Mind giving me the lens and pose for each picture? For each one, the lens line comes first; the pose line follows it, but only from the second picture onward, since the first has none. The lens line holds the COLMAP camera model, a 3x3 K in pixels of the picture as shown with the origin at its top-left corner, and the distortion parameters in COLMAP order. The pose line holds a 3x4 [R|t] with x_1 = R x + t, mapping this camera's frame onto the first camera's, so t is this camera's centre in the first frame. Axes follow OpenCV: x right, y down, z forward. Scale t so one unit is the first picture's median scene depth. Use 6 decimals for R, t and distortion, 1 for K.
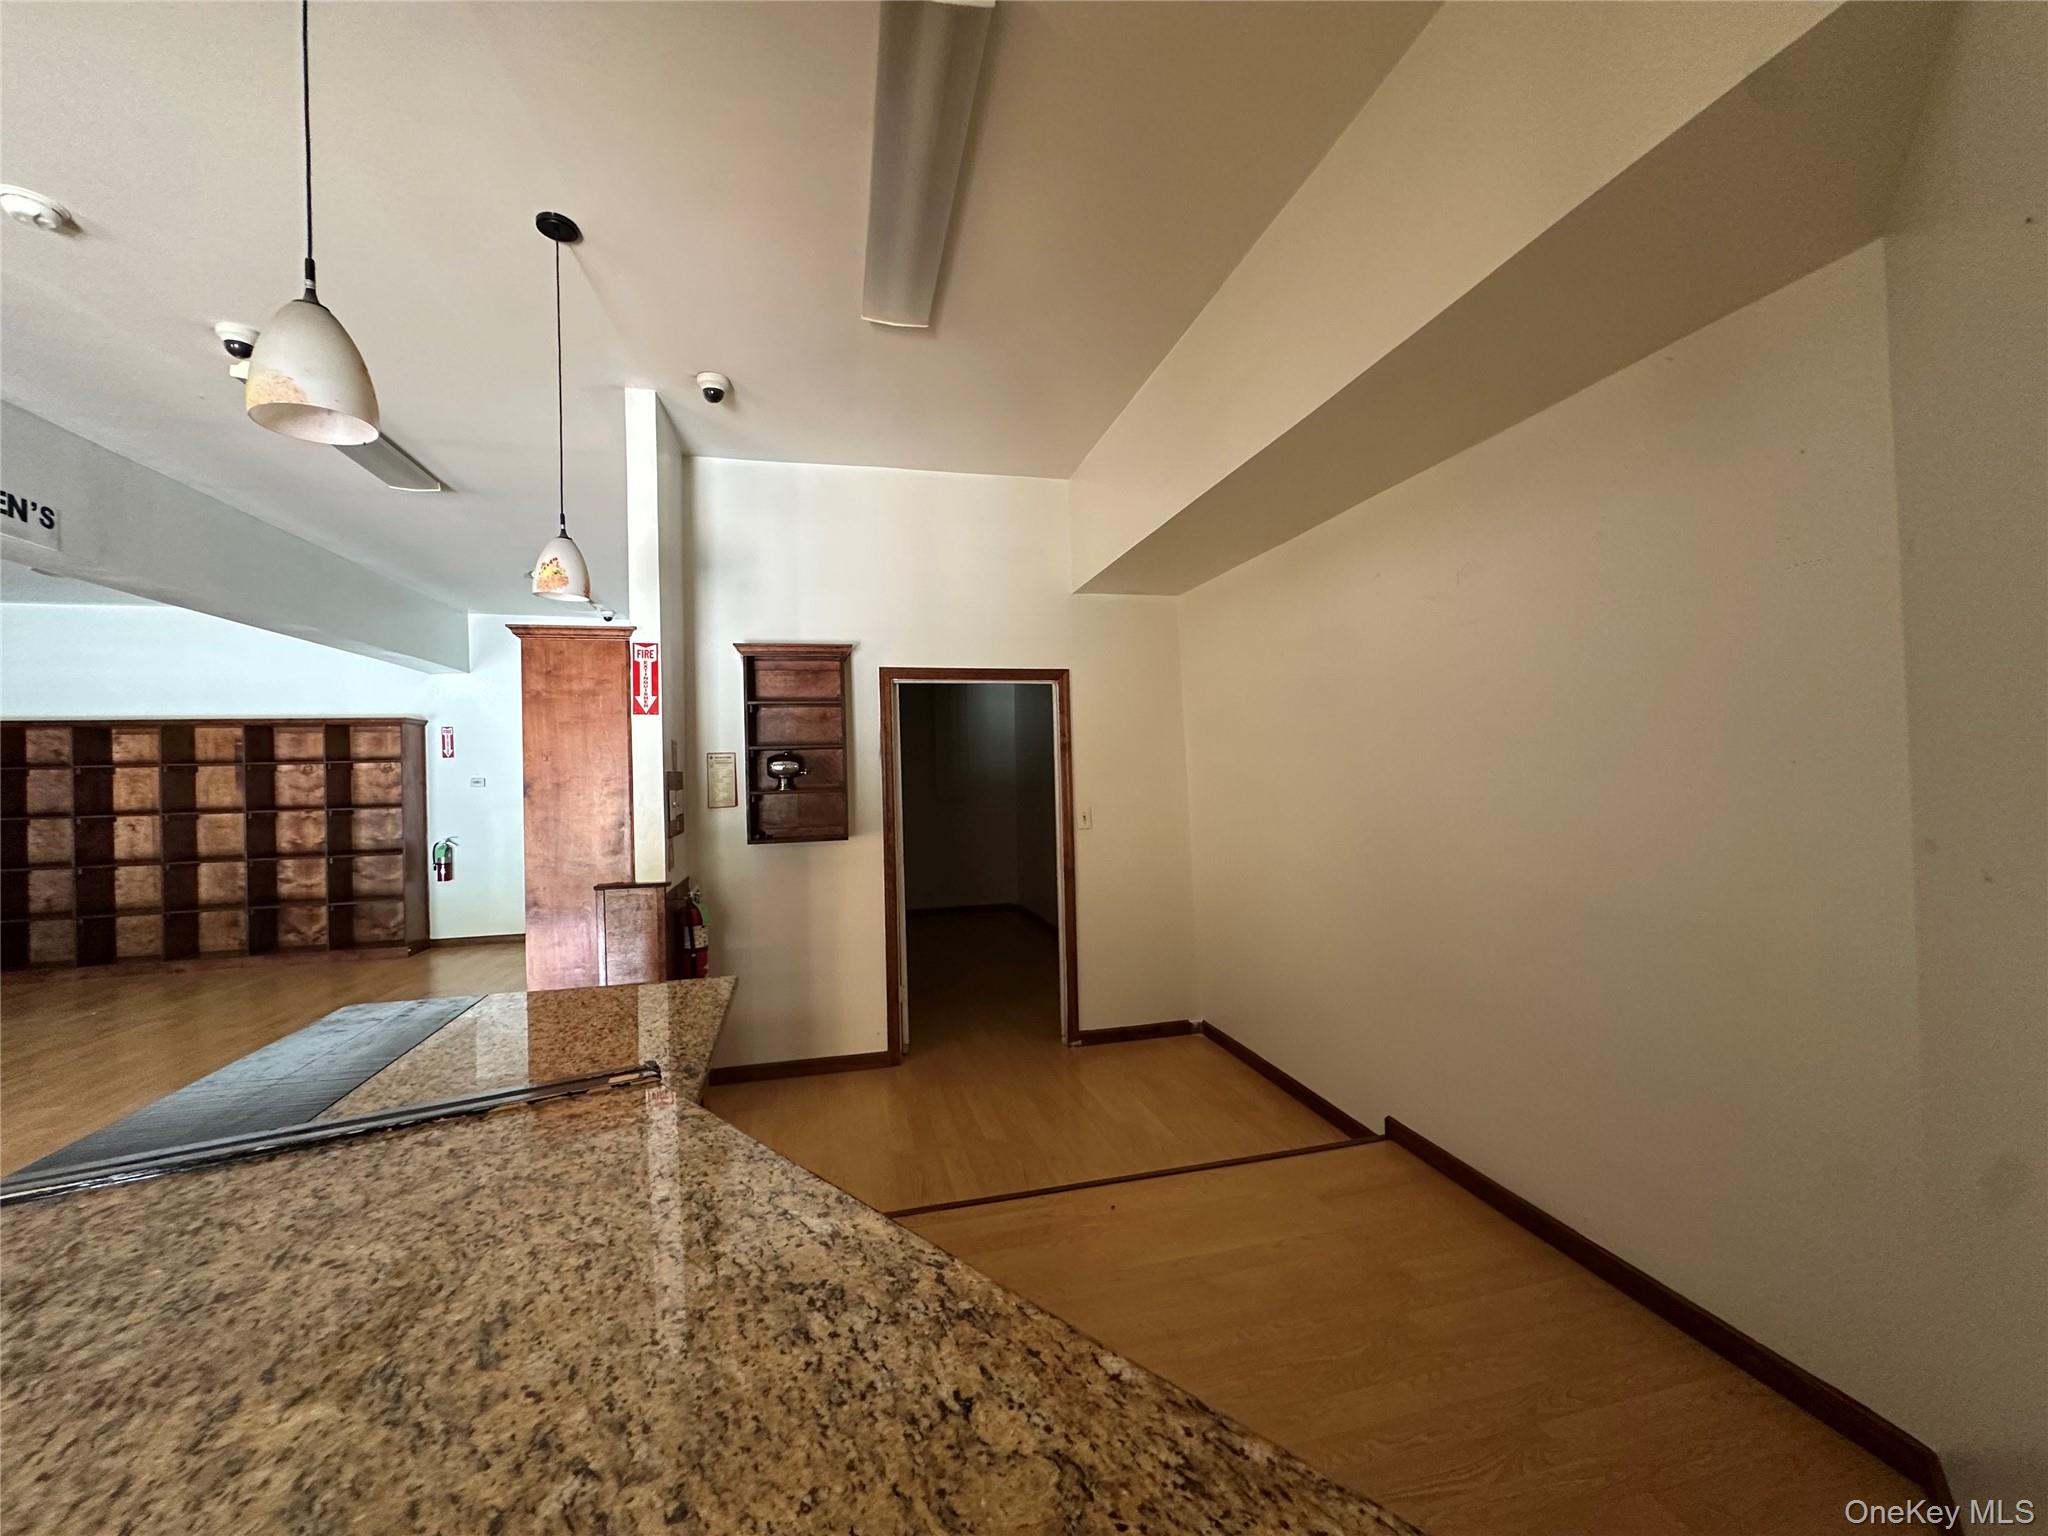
lens RADIAL K [[817.3, 0, 1024.1], [0, 817.3, 766.2], [0, 0, 1]] dist [-0.002628, 0.000709]
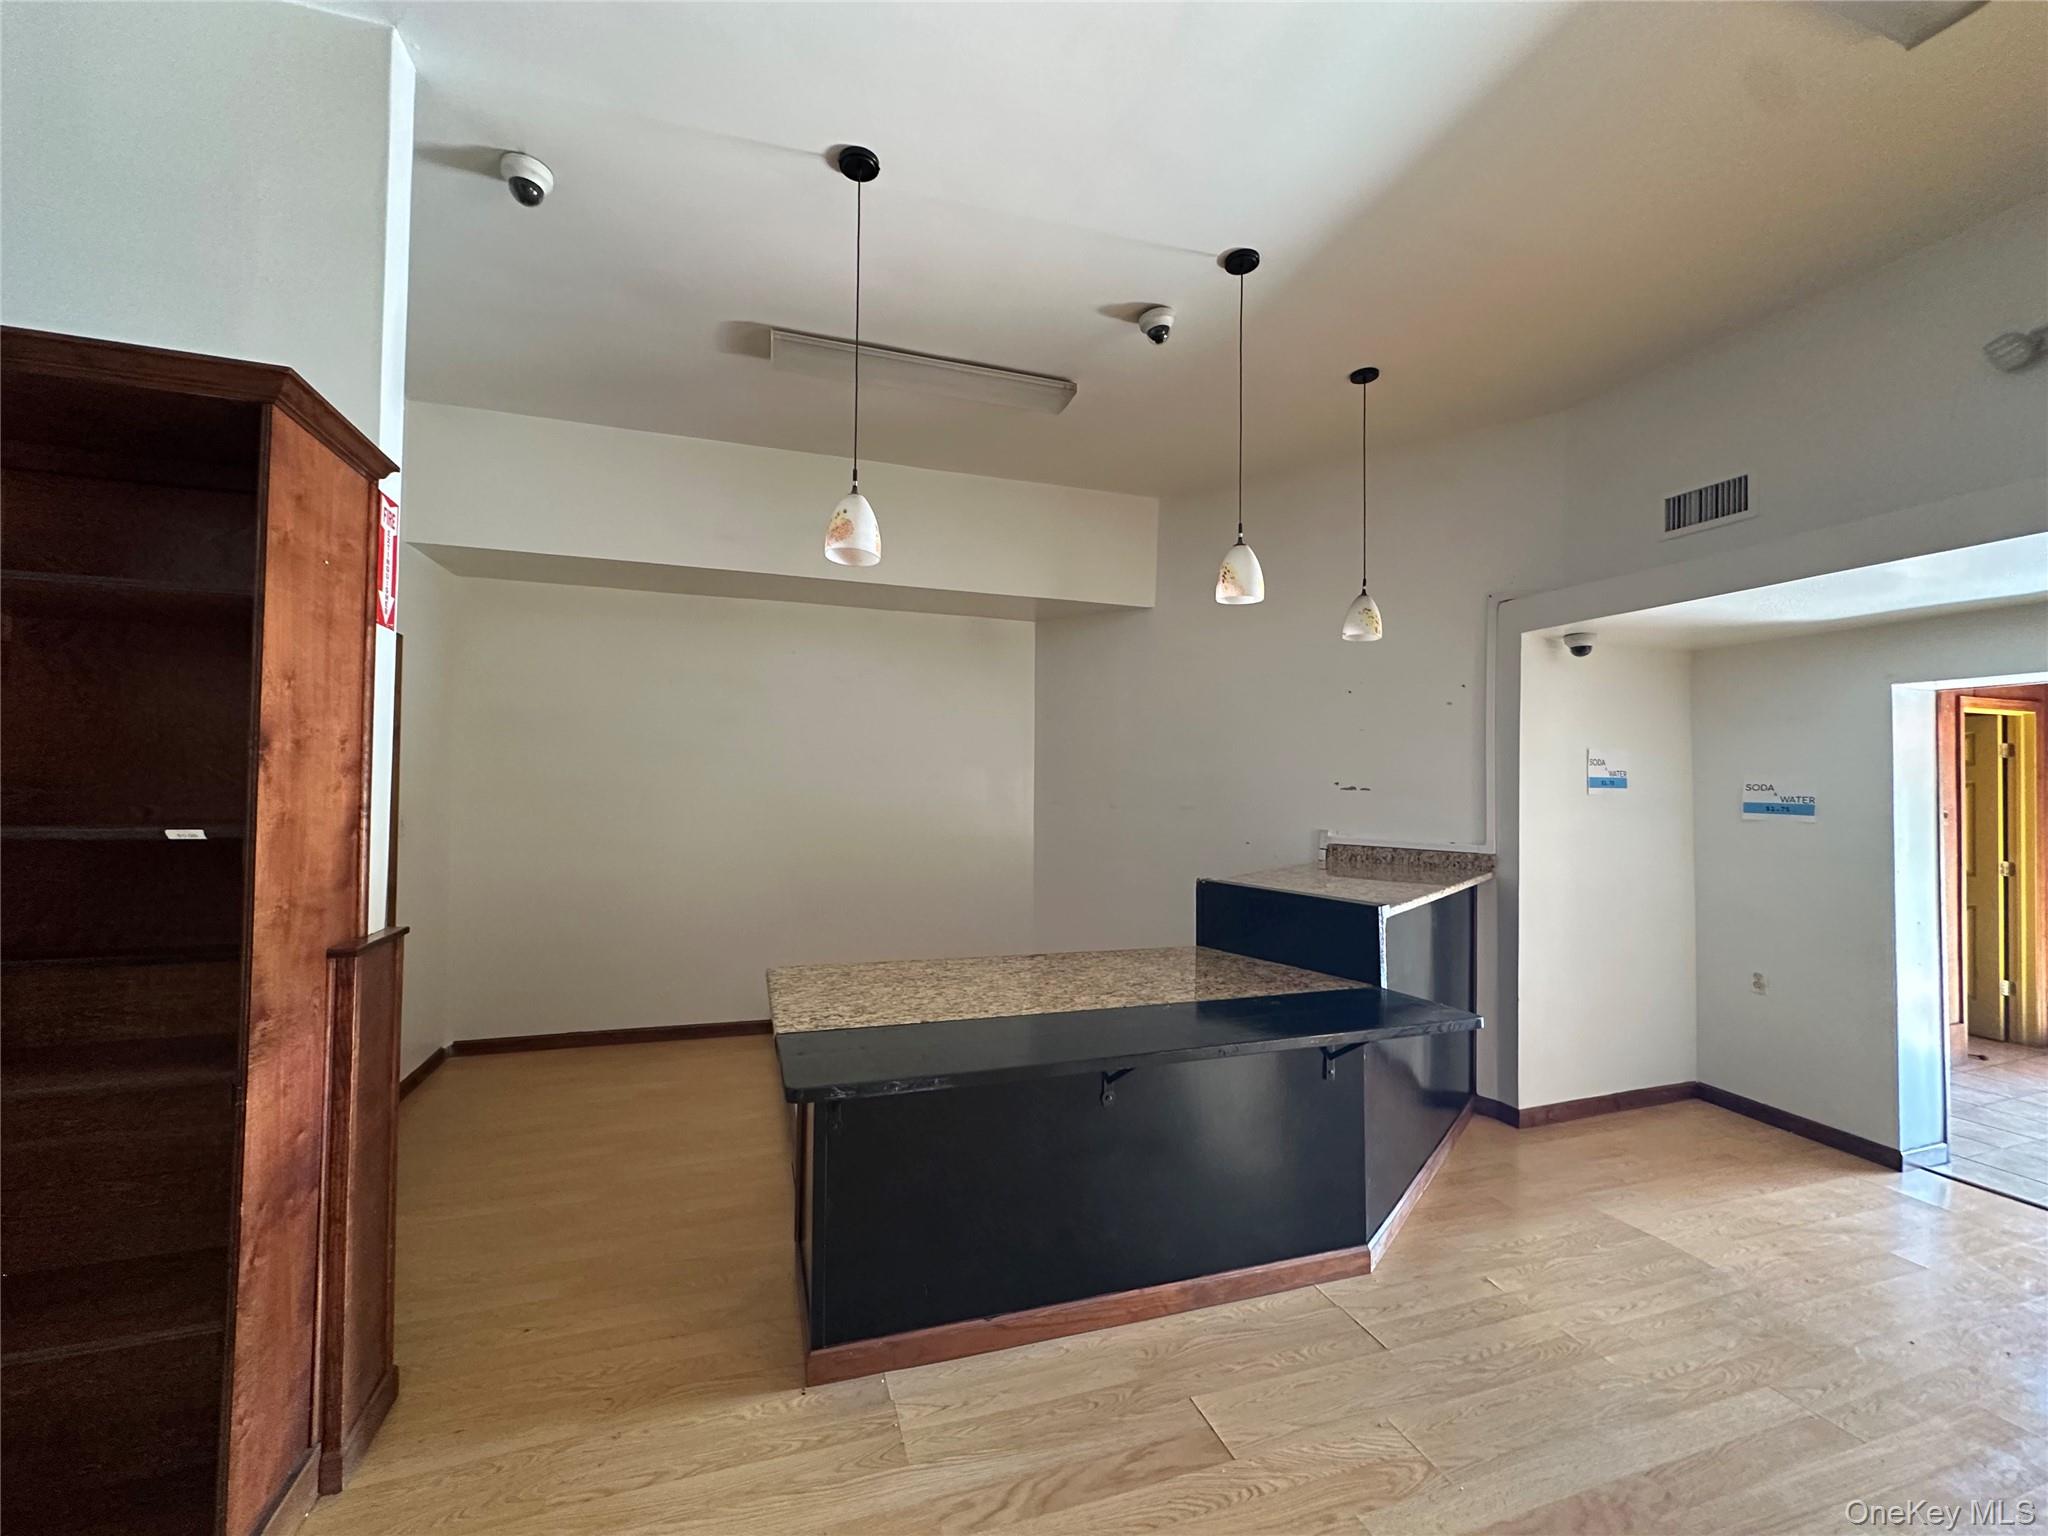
lens RADIAL K [[817.3, 0, 1022.5], [0, 817.3, 764.1], [0, 0, 1]] dist [-0.002628, 0.000709]
pose [[-0.087115, 0.050129, 0.994936, -0.781535], [-0.019899, 0.998446, -0.052049, 0.037454], [-0.996000, -0.024333, -0.085982, 0.462684]]
